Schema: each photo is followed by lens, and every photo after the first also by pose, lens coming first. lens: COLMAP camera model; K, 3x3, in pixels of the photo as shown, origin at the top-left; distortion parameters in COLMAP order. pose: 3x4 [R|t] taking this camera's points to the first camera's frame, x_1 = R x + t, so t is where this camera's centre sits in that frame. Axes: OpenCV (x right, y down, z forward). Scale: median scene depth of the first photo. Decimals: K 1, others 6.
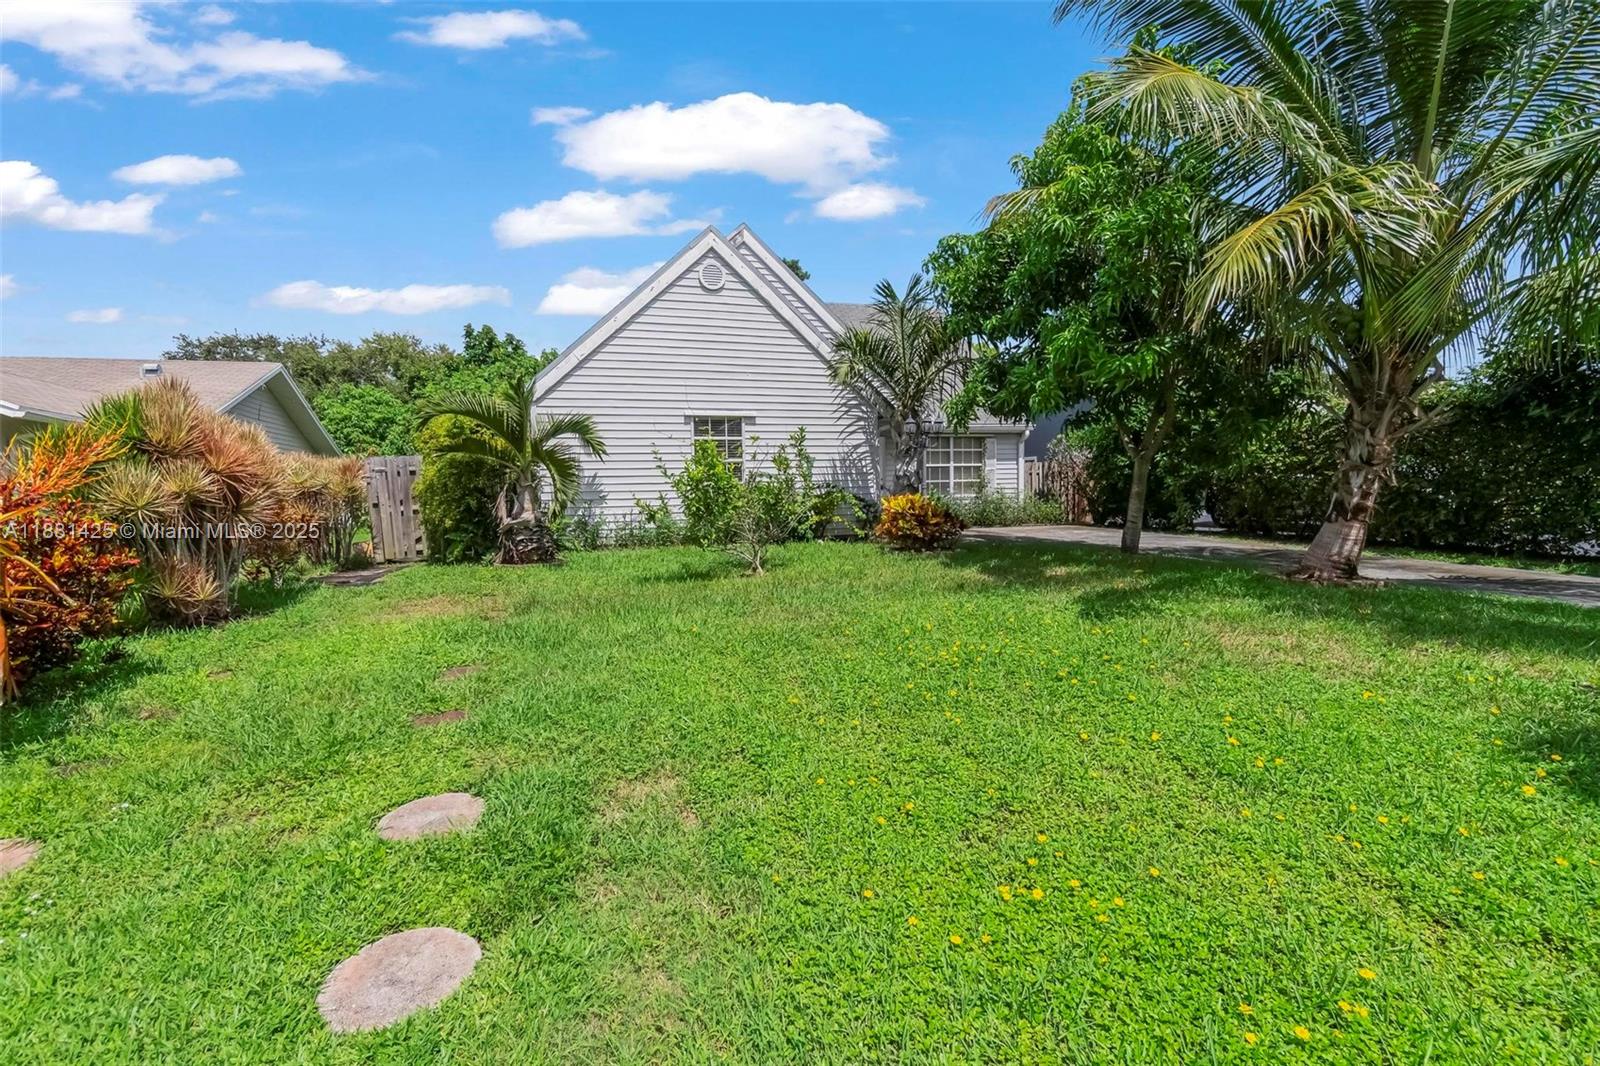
lens RADIAL K [[688.0, 0, 798.8], [0, 688.0, 586.0], [0, 0, 1]] dist [0.000131, 0.000027]
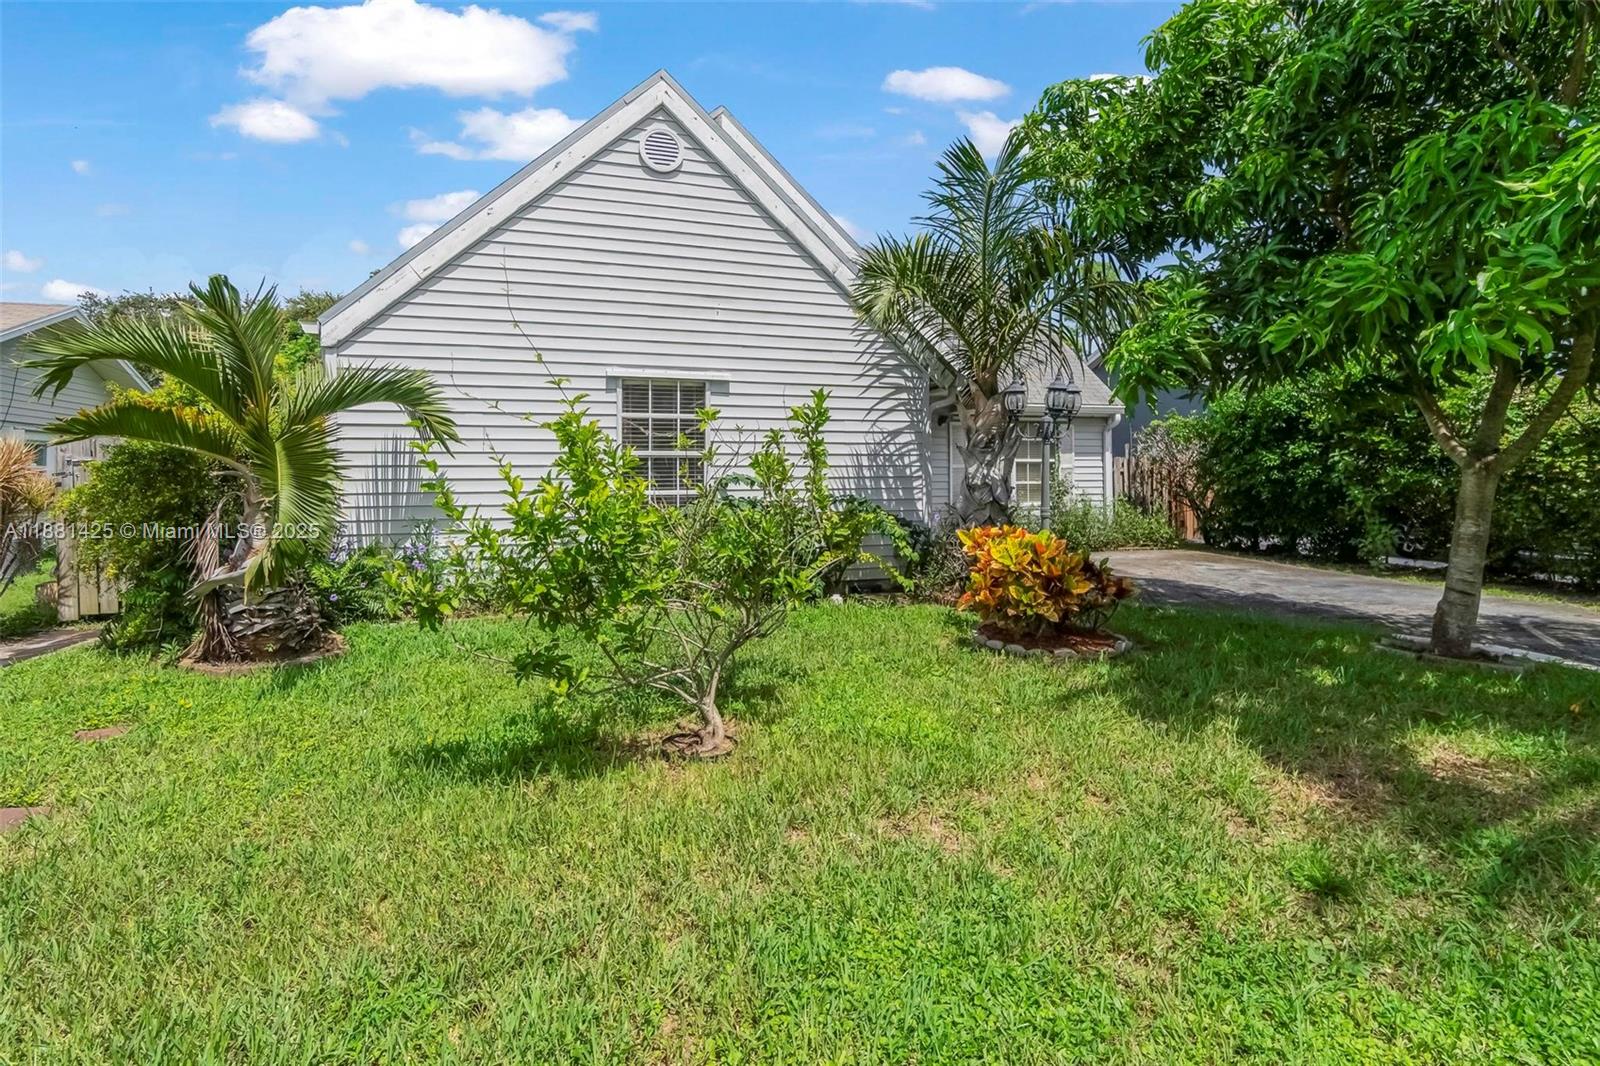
lens RADIAL K [[730.7, 0, 789.2], [0, 730.7, 520.7], [0, 0, 1]] dist [-0.010742, 0.000185]
pose [[0.999870, 0.016048, 0.001252, -0.009883], [-0.015908, 0.997038, -0.075249, -0.080937], [-0.002456, 0.075220, 0.997164, 0.386942]]
